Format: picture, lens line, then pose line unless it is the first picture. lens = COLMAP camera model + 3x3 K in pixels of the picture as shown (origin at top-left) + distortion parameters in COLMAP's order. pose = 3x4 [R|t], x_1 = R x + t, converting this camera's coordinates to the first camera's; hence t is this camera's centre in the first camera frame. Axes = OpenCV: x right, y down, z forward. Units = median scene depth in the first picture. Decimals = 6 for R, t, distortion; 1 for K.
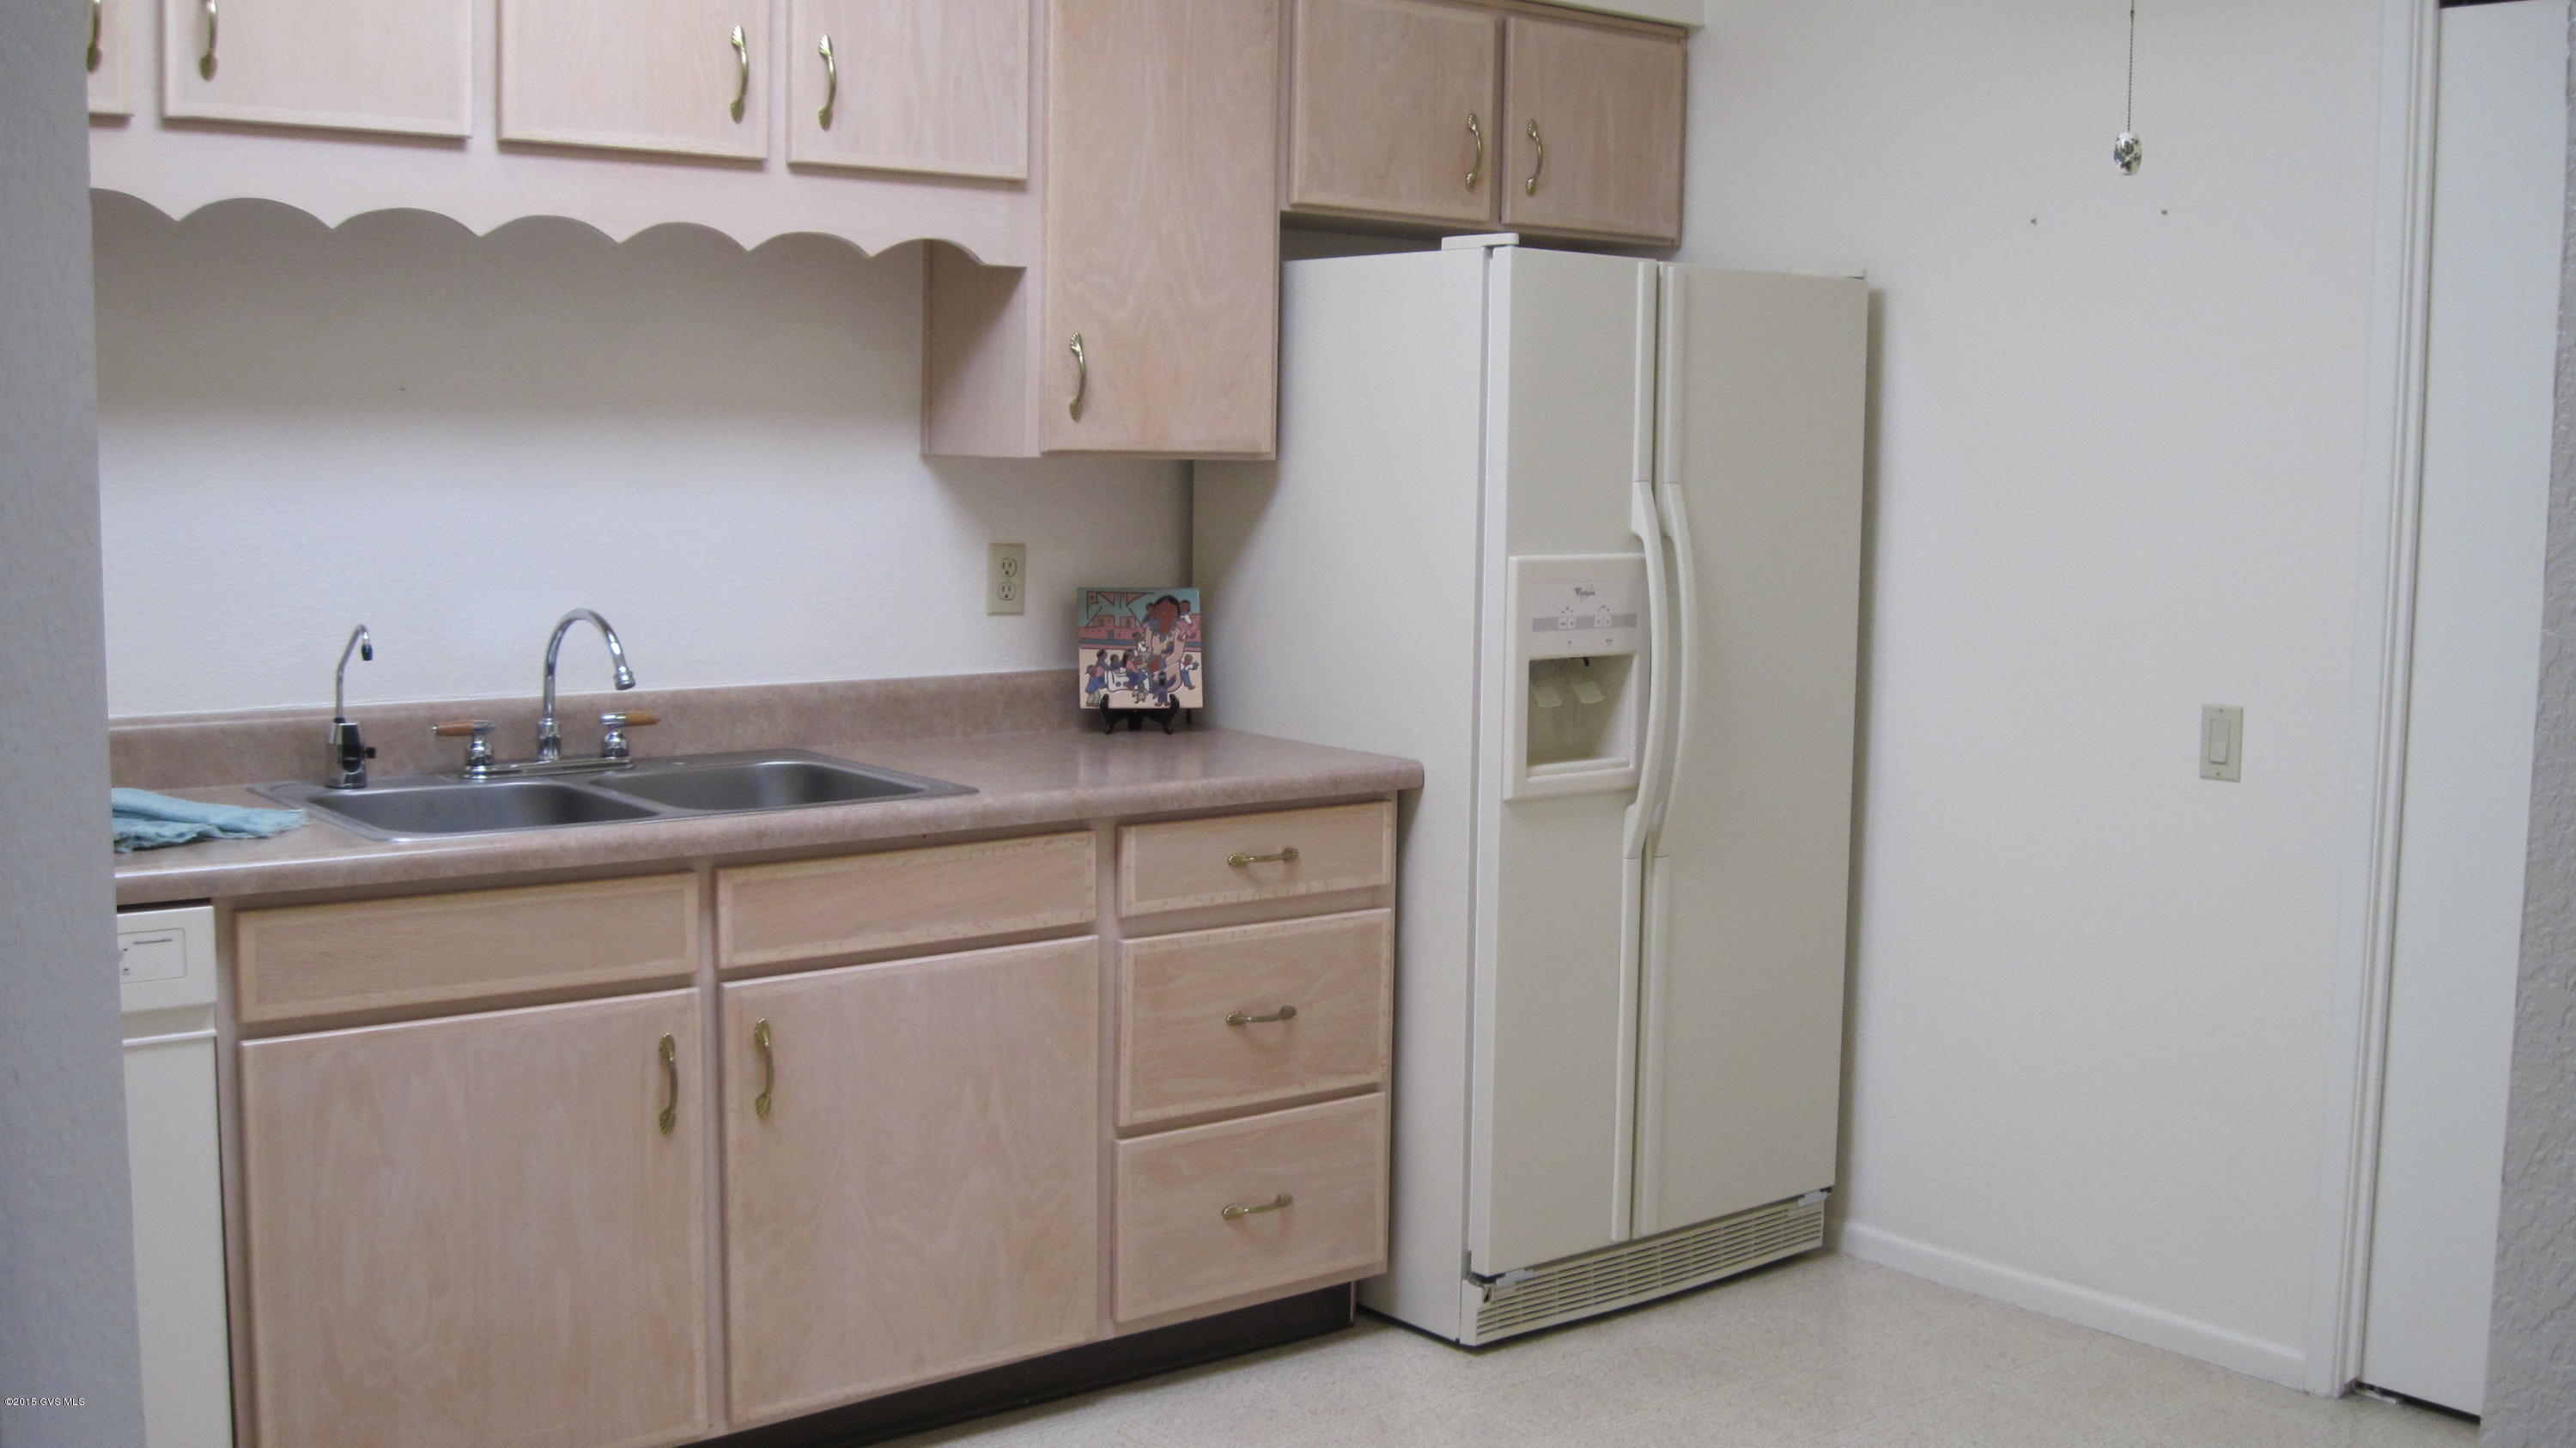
lens RADIAL K [[2823.2, 0, 1288.0], [0, 2823.2, 724.0], [0, 0, 1]] dist [-0.109291, -0.005352]
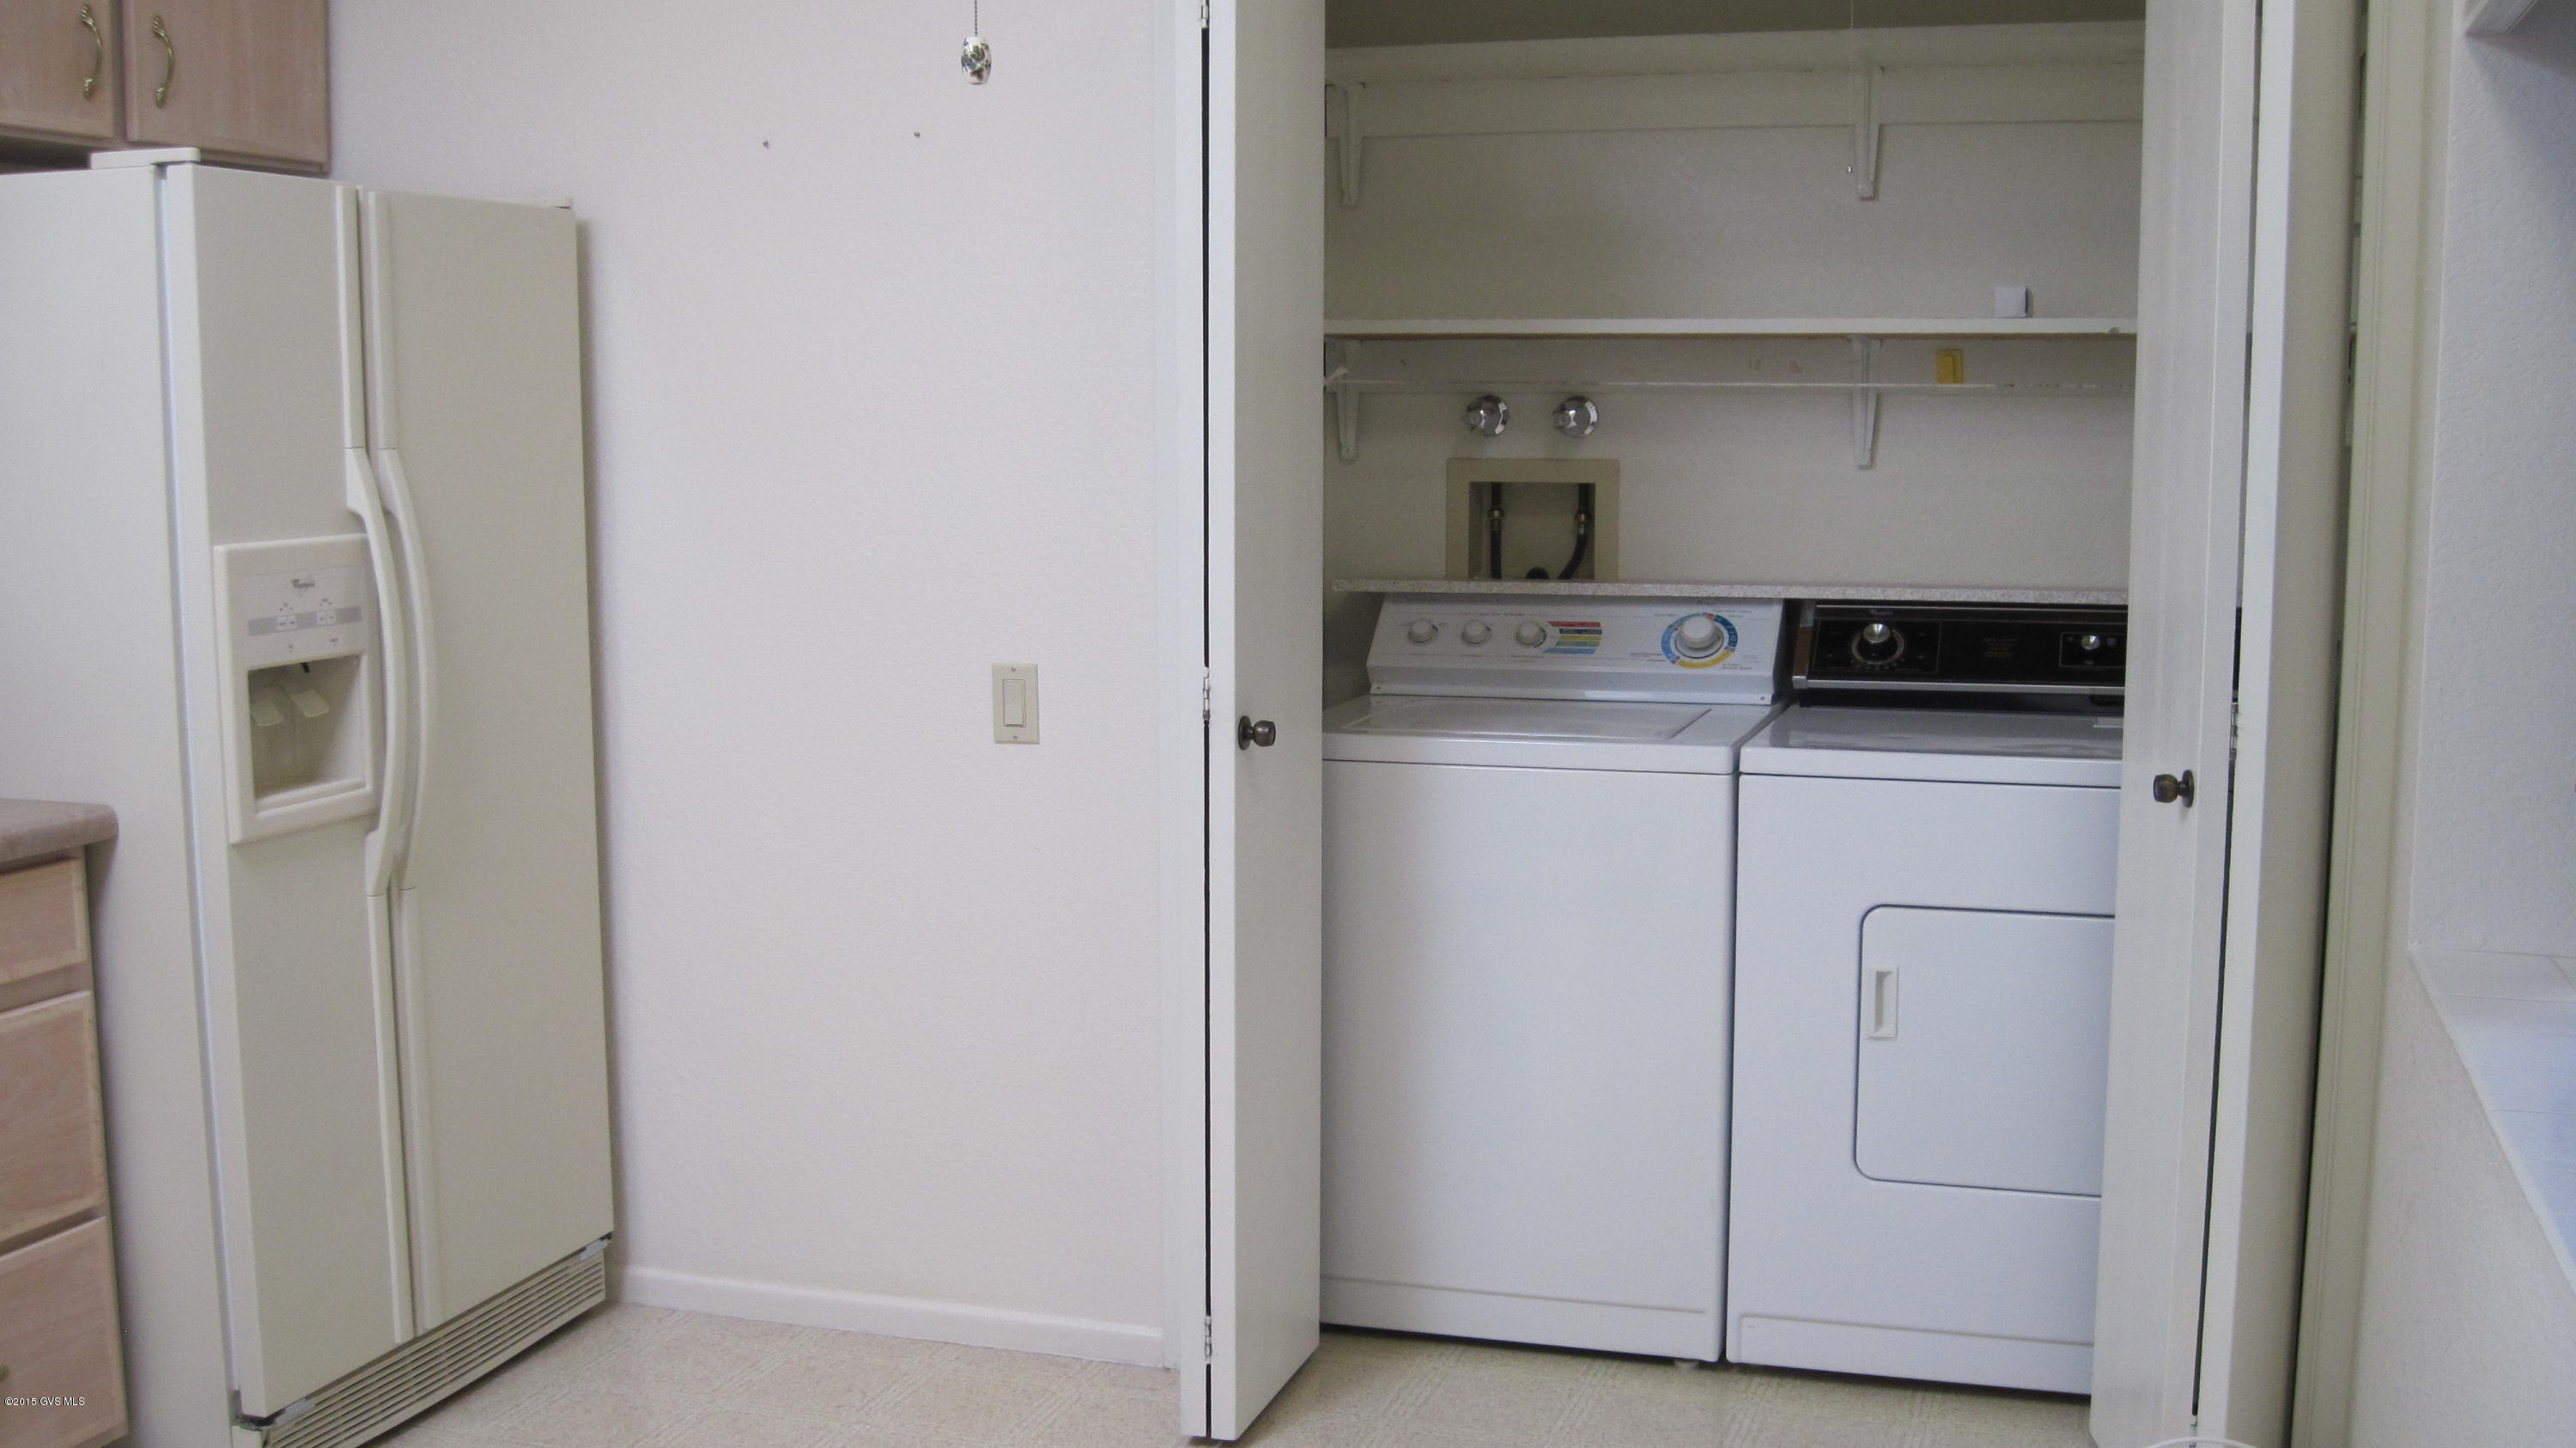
lens RADIAL K [[2737.7, 0, 1284.3], [0, 2737.7, 768.0], [0, 0, 1]] dist [-0.097206, 0.014002]
pose [[0.834038, -0.090869, 0.544171, -0.090290], [0.071937, 0.995834, 0.056035, -0.016393], [-0.546996, -0.007589, 0.837101, 0.172397]]
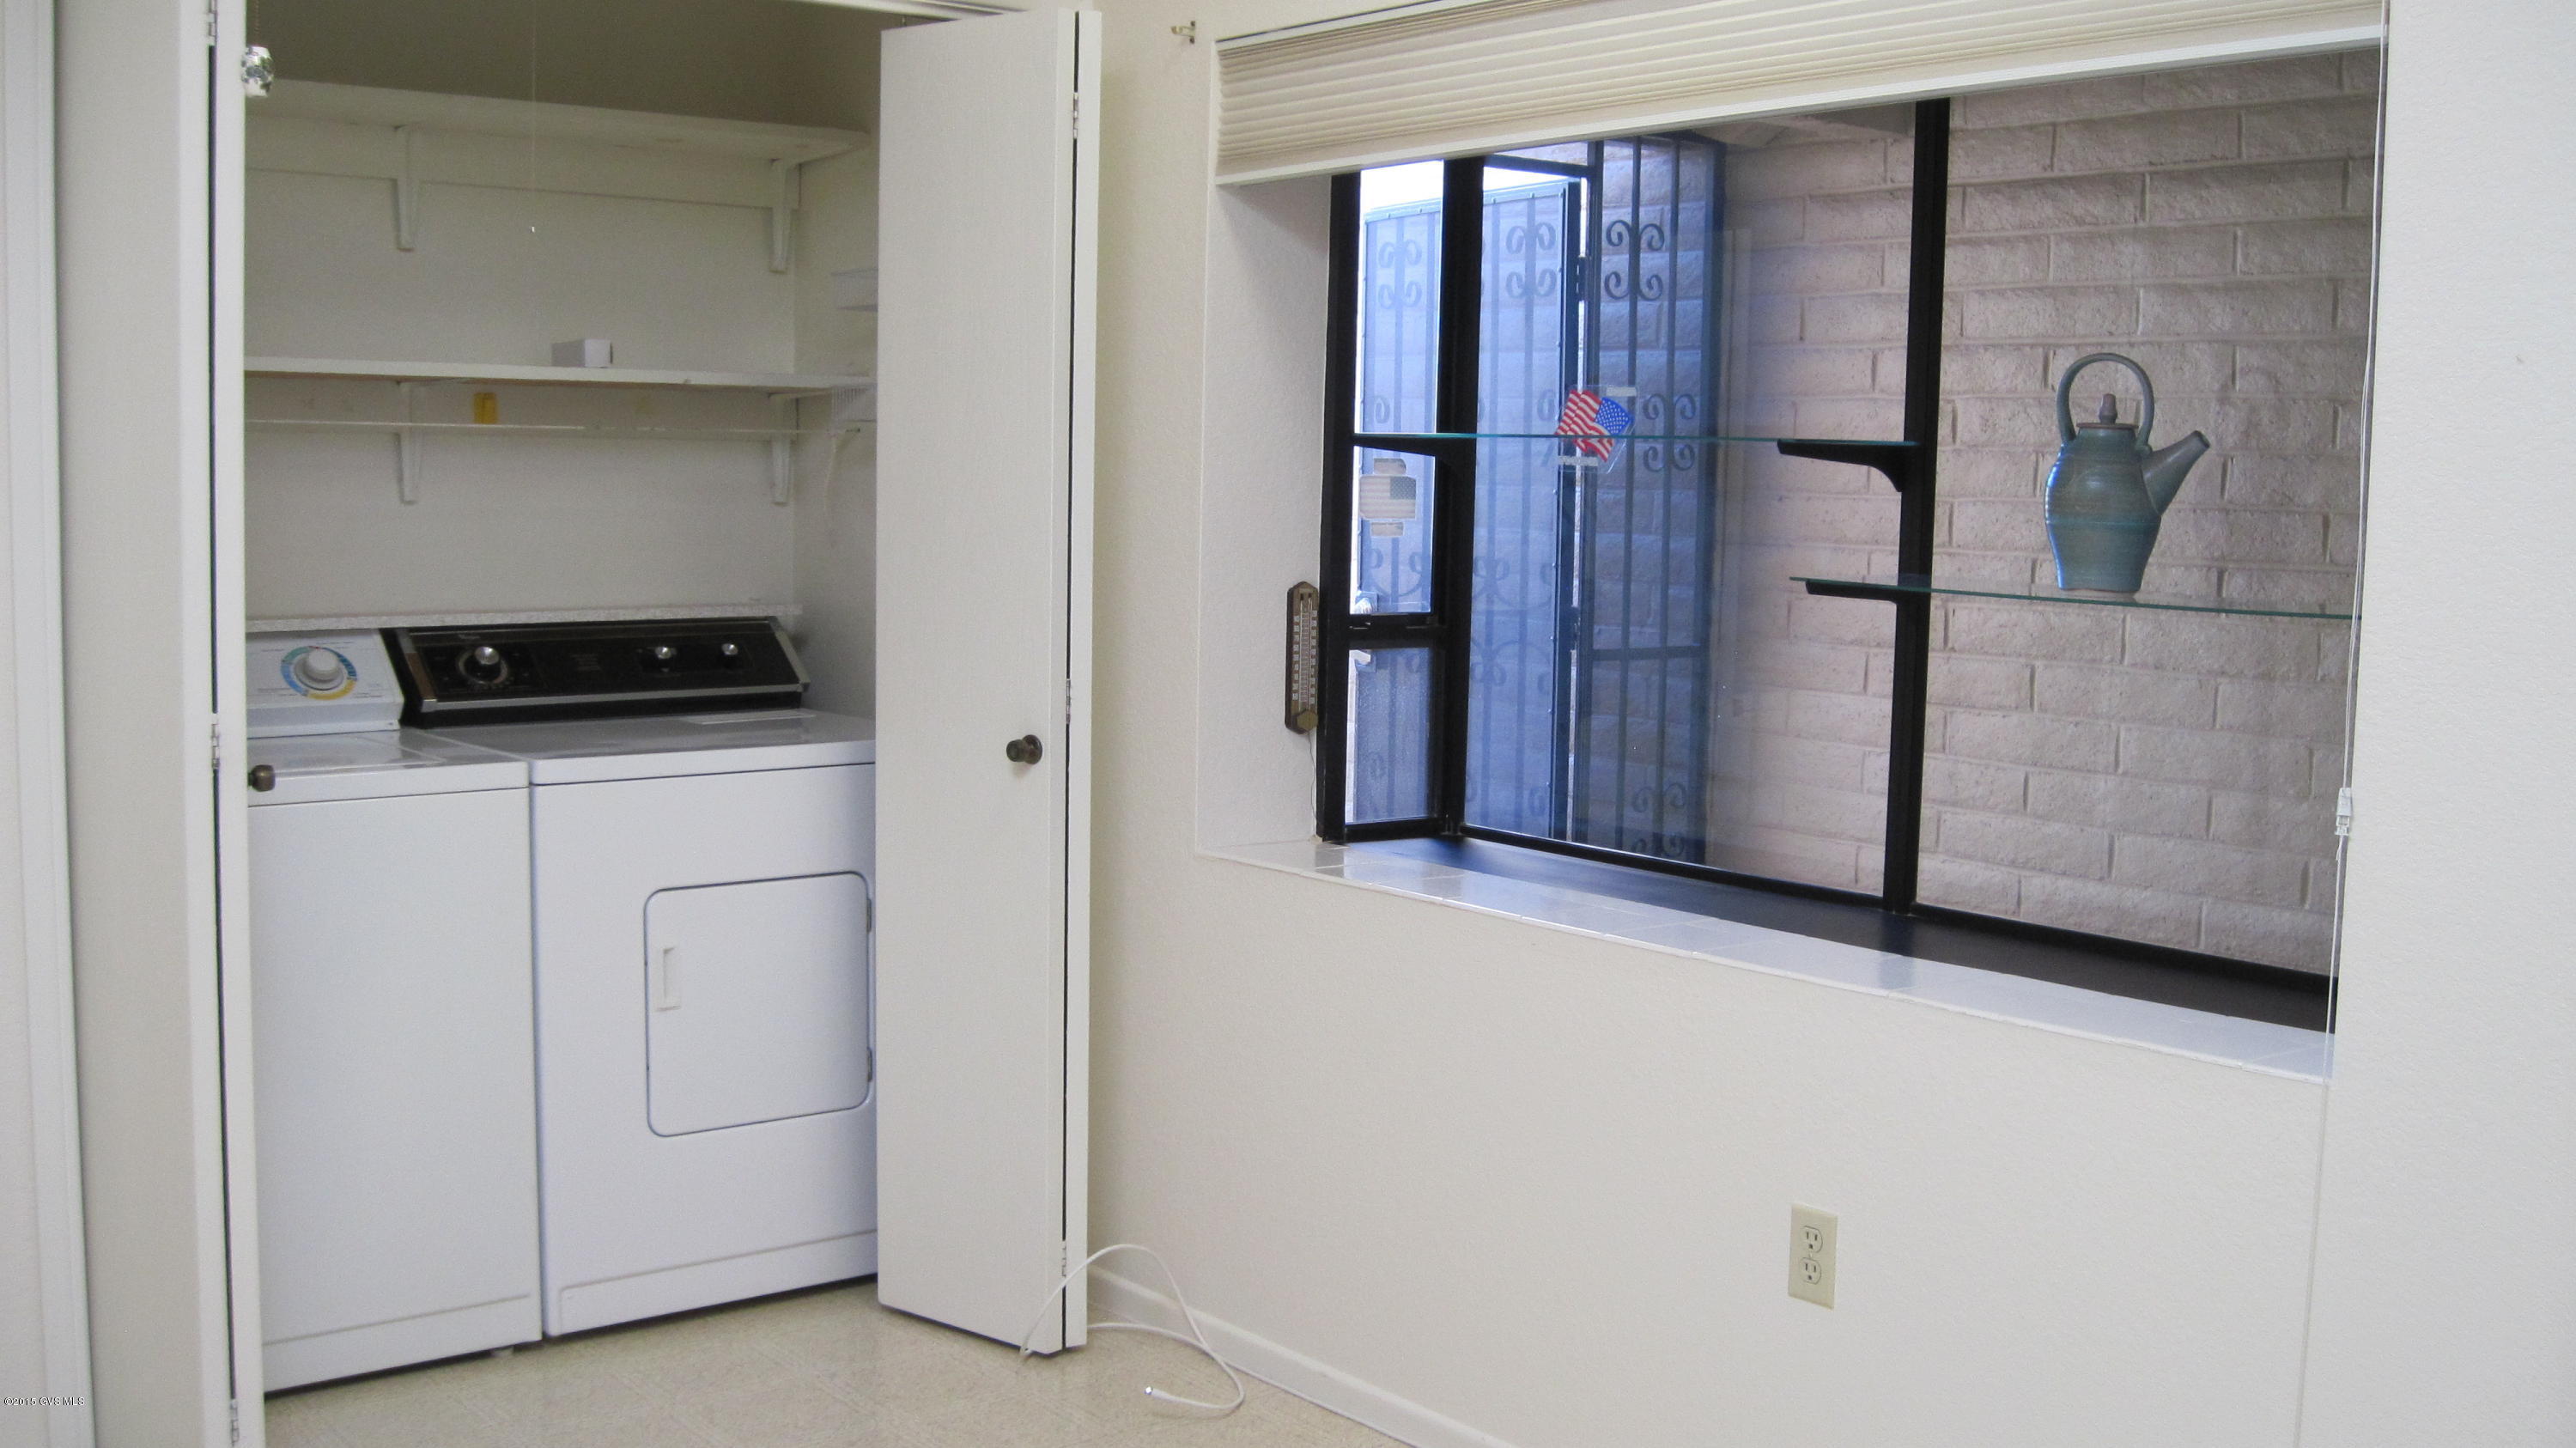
lens RADIAL K [[2699.4, 0, 1288.0], [0, 2699.4, 724.0], [0, 0, 1]] dist [-0.065410, 0.003076]
pose [[0.017093, -0.114320, 0.993297, -0.456060], [0.089215, 0.989654, 0.112365, -0.063567], [-0.995866, 0.086696, 0.027115, 0.595667]]
